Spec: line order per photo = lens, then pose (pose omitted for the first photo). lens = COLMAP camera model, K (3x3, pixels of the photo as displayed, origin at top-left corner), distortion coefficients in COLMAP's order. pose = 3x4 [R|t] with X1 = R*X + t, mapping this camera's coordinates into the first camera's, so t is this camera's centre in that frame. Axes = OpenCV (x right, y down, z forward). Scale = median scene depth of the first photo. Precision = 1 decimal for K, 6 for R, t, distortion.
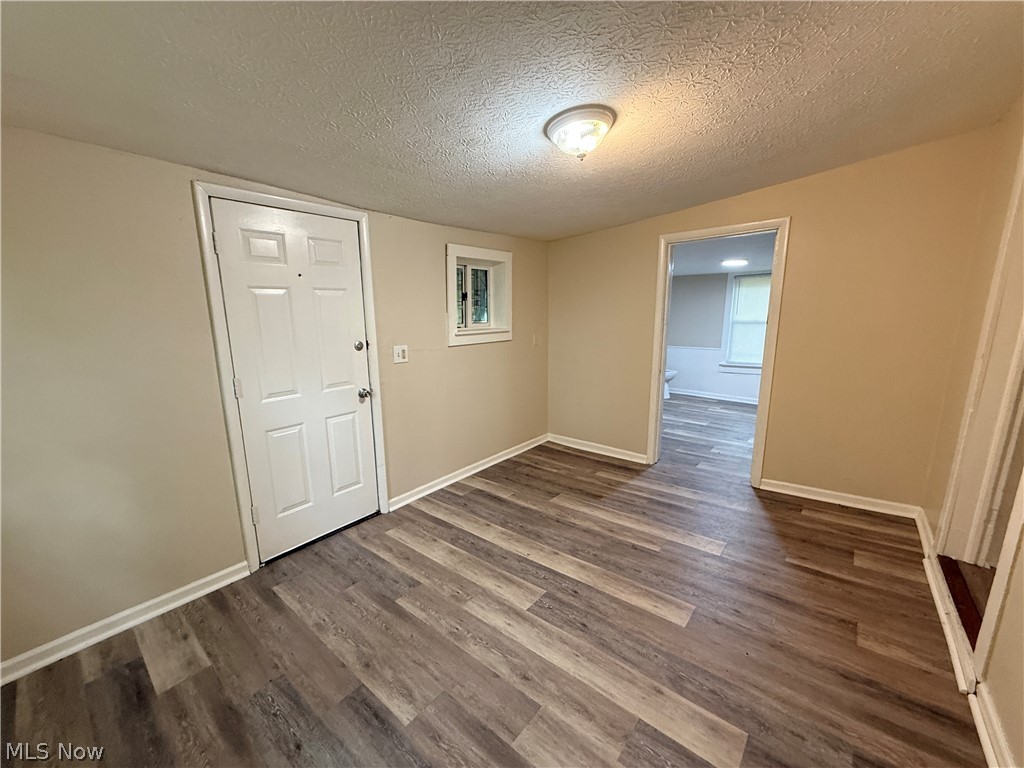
lens RADIAL K [[409.4, 0, 509.1], [0, 409.4, 384.6], [0, 0, 1]] dist [0.000419, -0.000069]
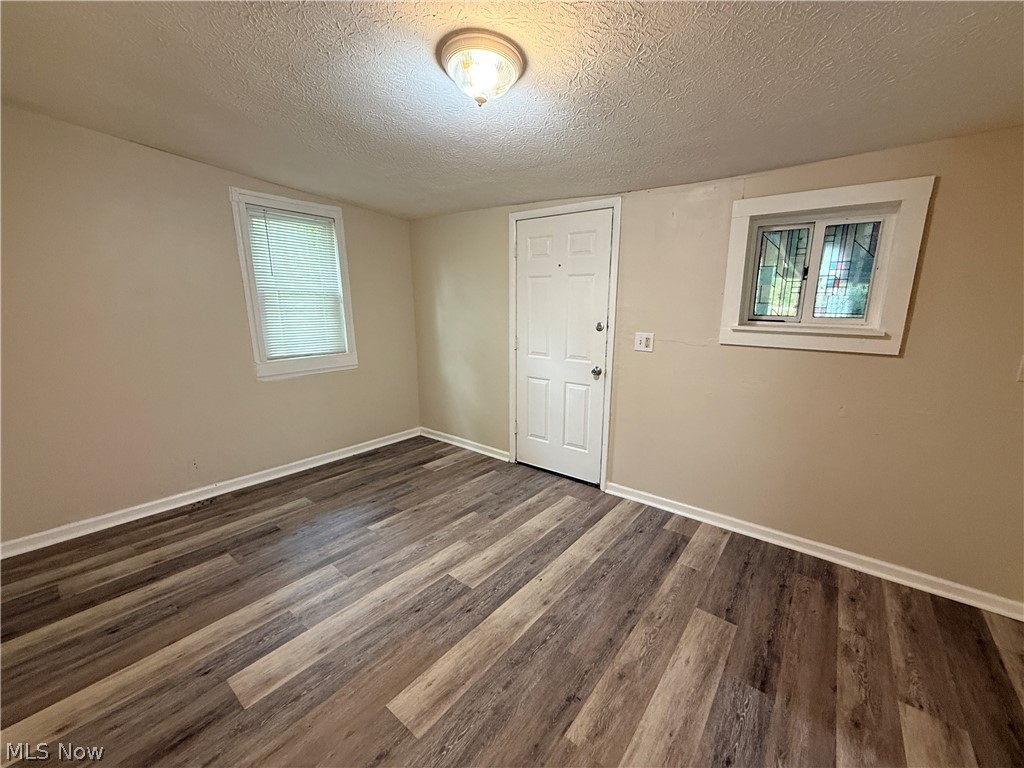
lens RADIAL K [[409.4, 0, 509.1], [0, 409.4, 384.6], [0, 0, 1]] dist [0.000419, -0.000069]
pose [[0.027130, 0.223375, -0.974355, 0.753027], [-0.185610, 0.958890, 0.214661, -0.143885], [0.982249, 0.175027, 0.067475, 0.763129]]
